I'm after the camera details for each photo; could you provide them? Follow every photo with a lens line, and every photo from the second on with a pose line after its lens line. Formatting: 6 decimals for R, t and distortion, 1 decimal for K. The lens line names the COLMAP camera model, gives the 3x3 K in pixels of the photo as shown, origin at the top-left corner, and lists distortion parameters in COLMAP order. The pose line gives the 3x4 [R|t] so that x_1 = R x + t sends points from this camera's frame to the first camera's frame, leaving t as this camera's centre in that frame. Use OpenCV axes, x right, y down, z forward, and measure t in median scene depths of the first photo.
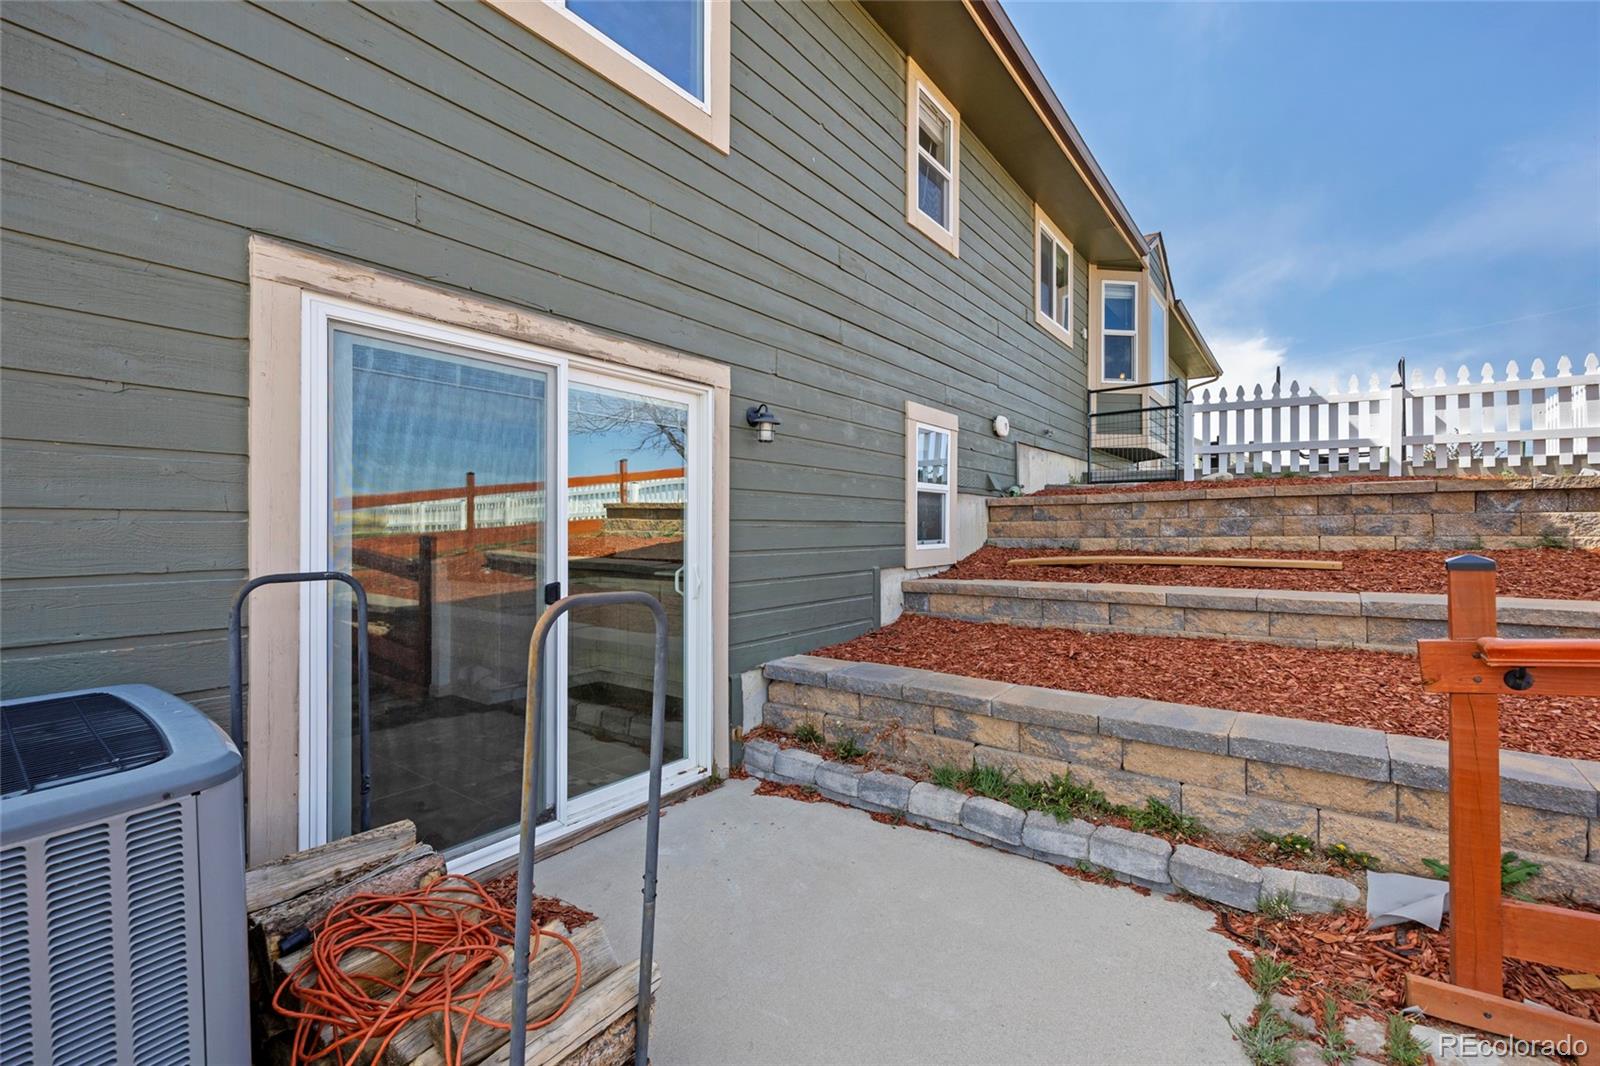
lens RADIAL K [[693.4, 0, 810.2], [0, 693.4, 521.2], [0, 0, 1]] dist [-0.010564, -0.000572]
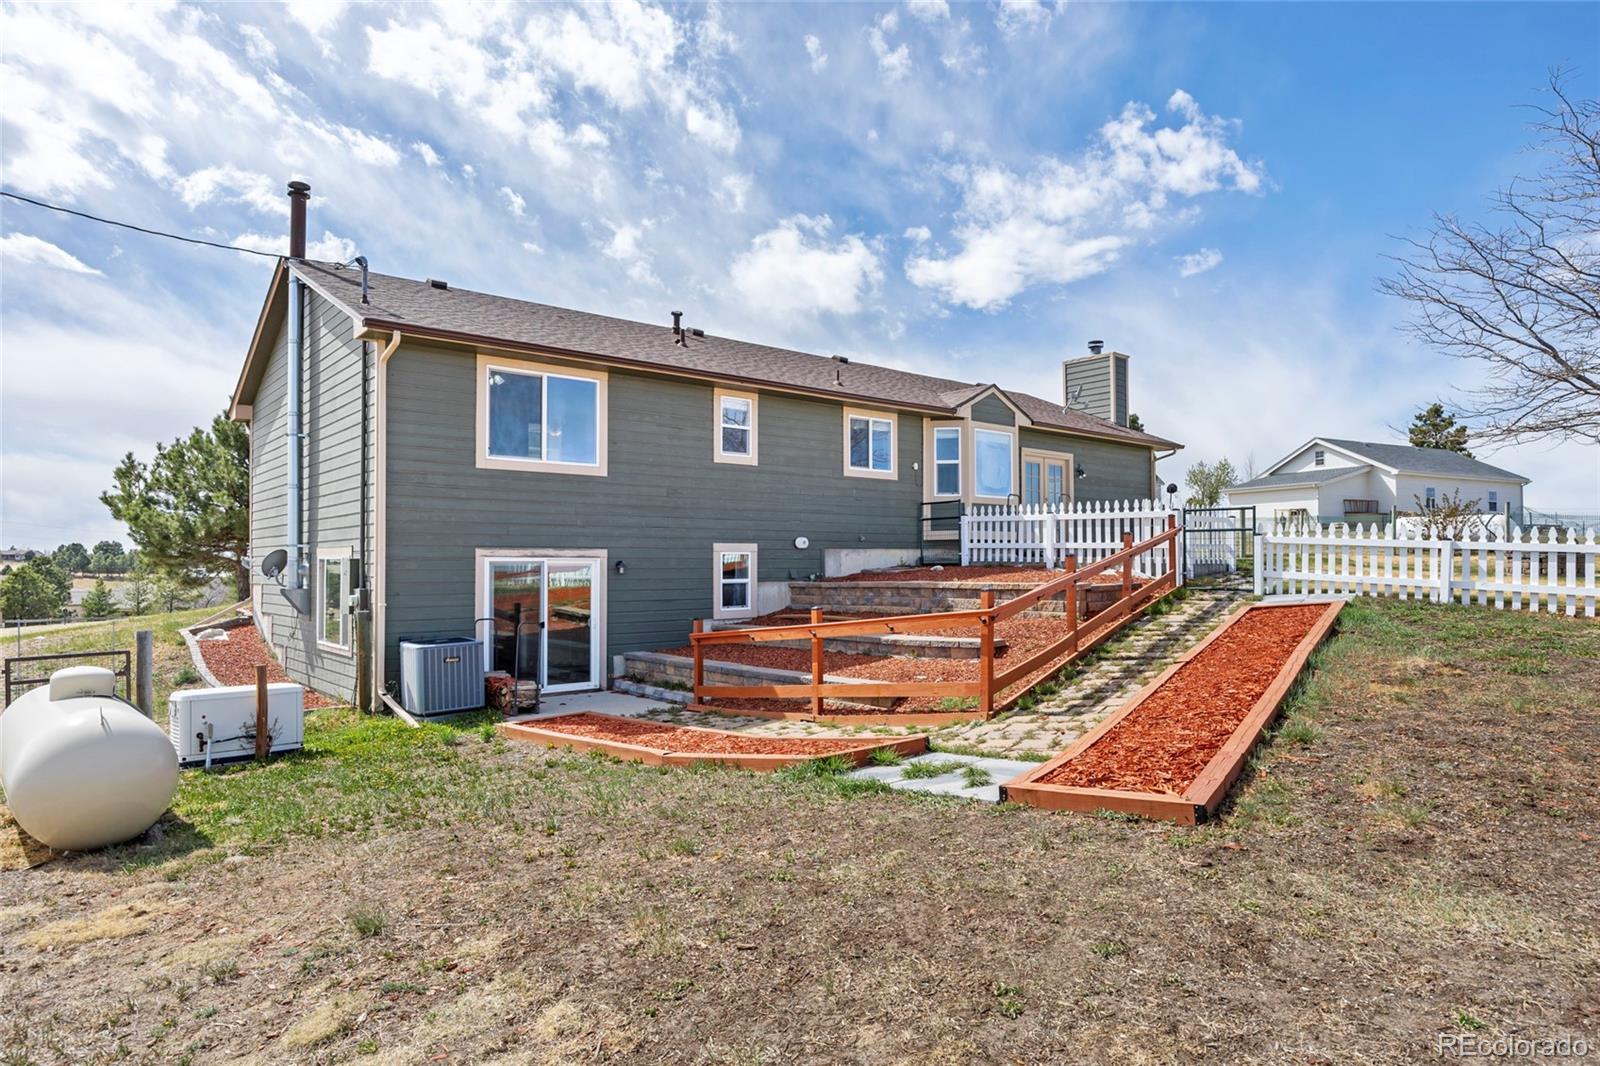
lens RADIAL K [[934.4, 0, 797.2], [0, 934.4, 540.0], [0, 0, 1]] dist [-0.008916, -0.000334]
pose [[0.965900, -0.006111, -0.258842, 1.338496], [0.003038, 0.999920, -0.012269, -0.167498], [0.258896, 0.011064, 0.965842, -2.070919]]
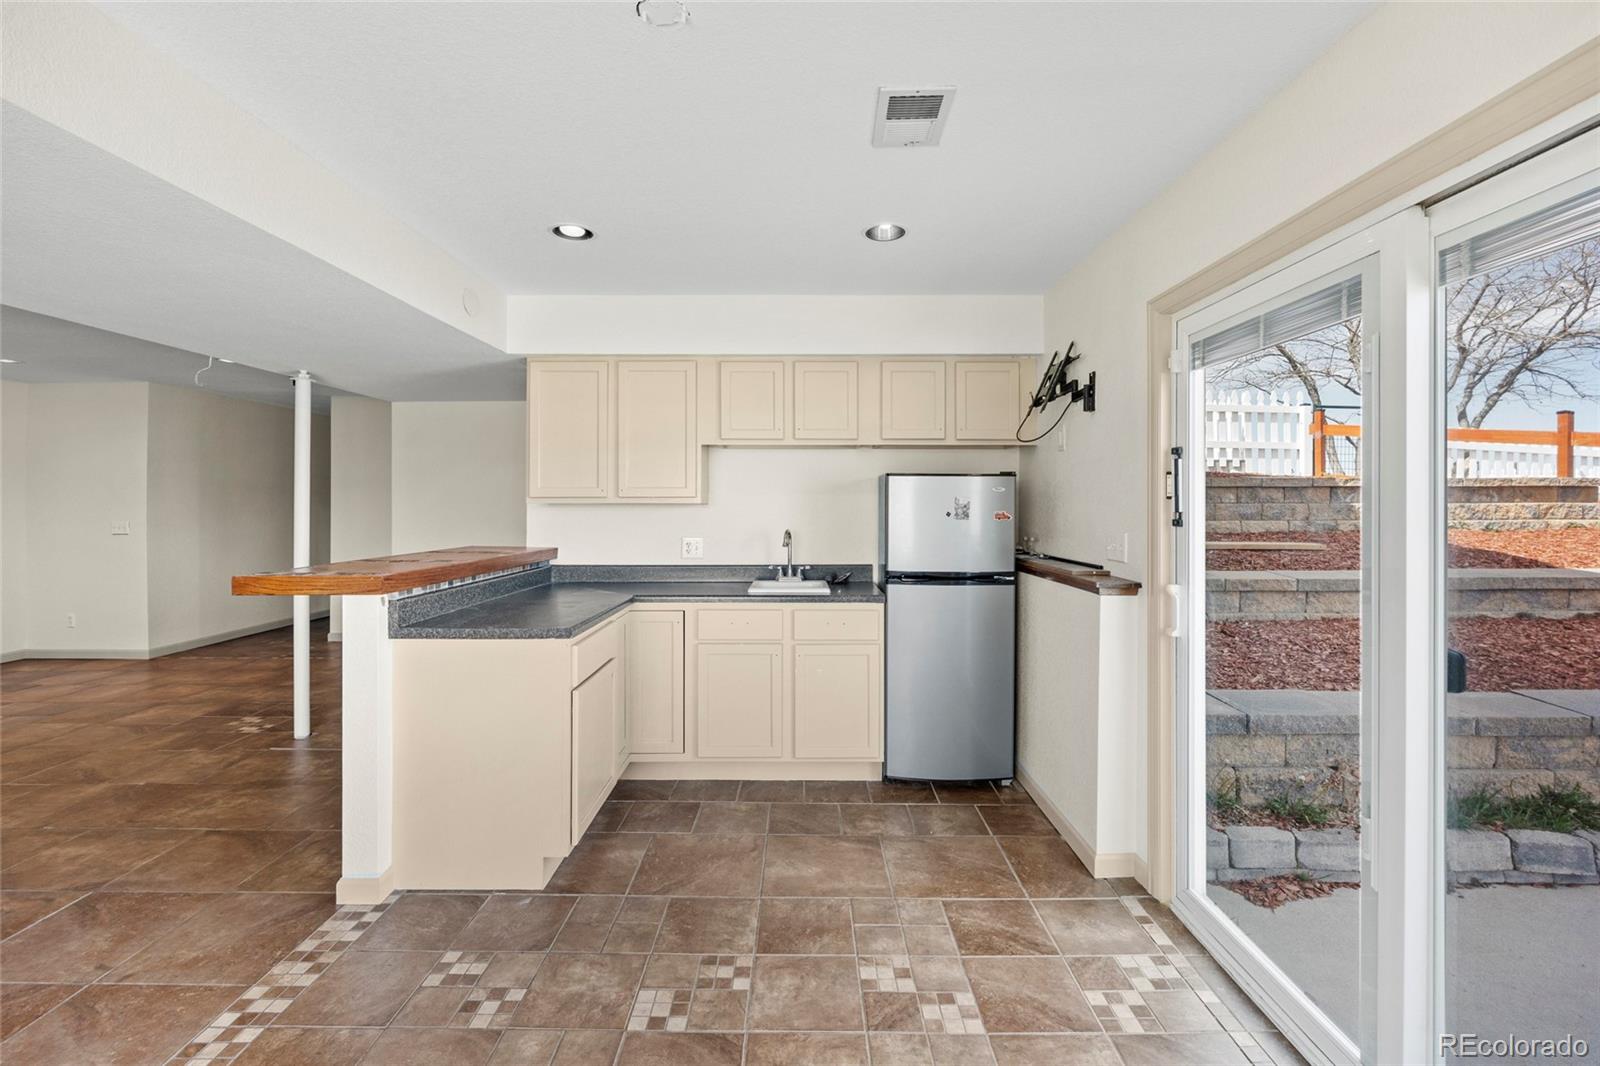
lens RADIAL K [[693.4, 0, 800.7], [0, 693.4, 528.4], [0, 0, 1]] dist [-0.010564, -0.000572]
pose [[0.810477, -0.014873, 0.585582, -0.651503], [-0.007498, 0.999332, 0.035760, -0.002601], [-0.585723, -0.033374, 0.809824, 0.562584]]
